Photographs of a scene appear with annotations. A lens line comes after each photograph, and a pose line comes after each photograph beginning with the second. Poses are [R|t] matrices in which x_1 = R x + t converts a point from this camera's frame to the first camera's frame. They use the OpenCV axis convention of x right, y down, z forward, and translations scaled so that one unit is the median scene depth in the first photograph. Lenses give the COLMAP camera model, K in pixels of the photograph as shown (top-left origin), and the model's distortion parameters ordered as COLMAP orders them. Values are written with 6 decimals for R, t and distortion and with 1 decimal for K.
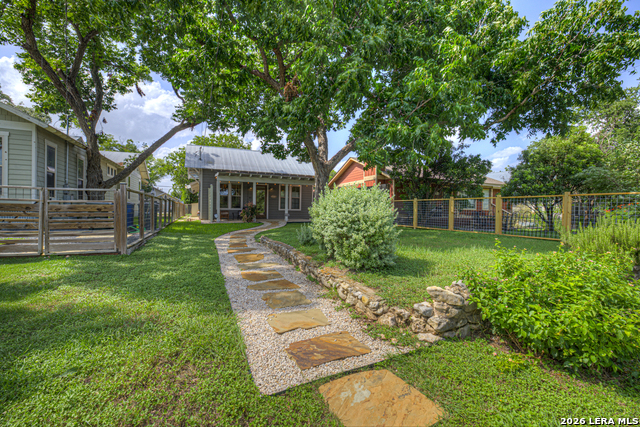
lens RADIAL K [[274.2, 0, 316.7], [0, 274.2, 209.8], [0, 0, 1]] dist [-0.047866, 0.018040]
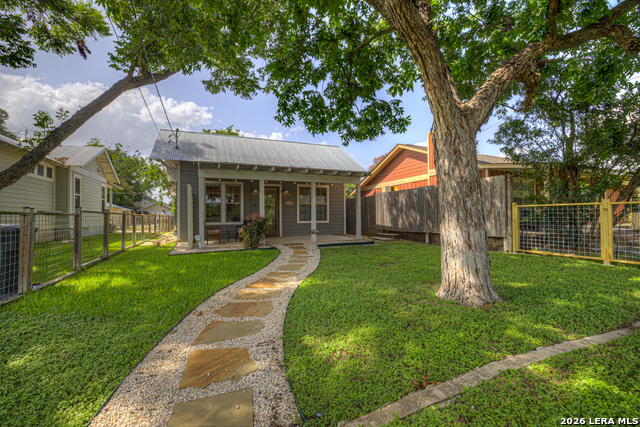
lens RADIAL K [[256.0, 0, 320.0], [0, 256.0, 213.5], [0, 0, 1]] dist [-0.001136, -0.000087]
pose [[0.999630, -0.018787, 0.019677, -0.118887], [0.018970, 0.999778, -0.009145, -0.019152], [-0.019501, 0.009515, 0.999765, 0.460170]]
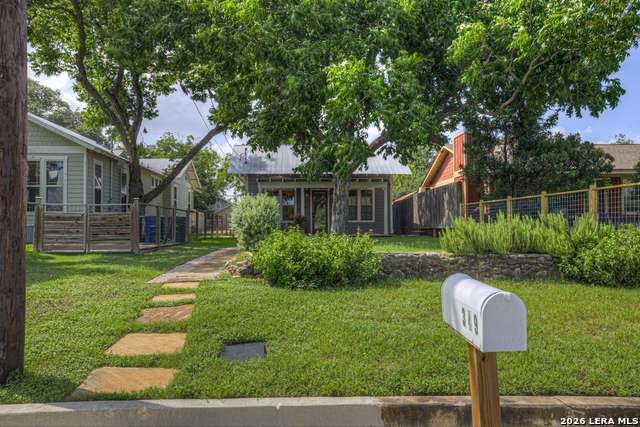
lens RADIAL K [[456.4, 0, 315.7], [0, 456.4, 206.3], [0, 0, 1]] dist [0.026922, 0.000341]
pose [[0.934836, -0.033862, -0.353462, 0.326152], [0.018274, 0.998711, -0.047346, 0.021399], [0.354609, 0.037802, 0.934250, -0.285277]]
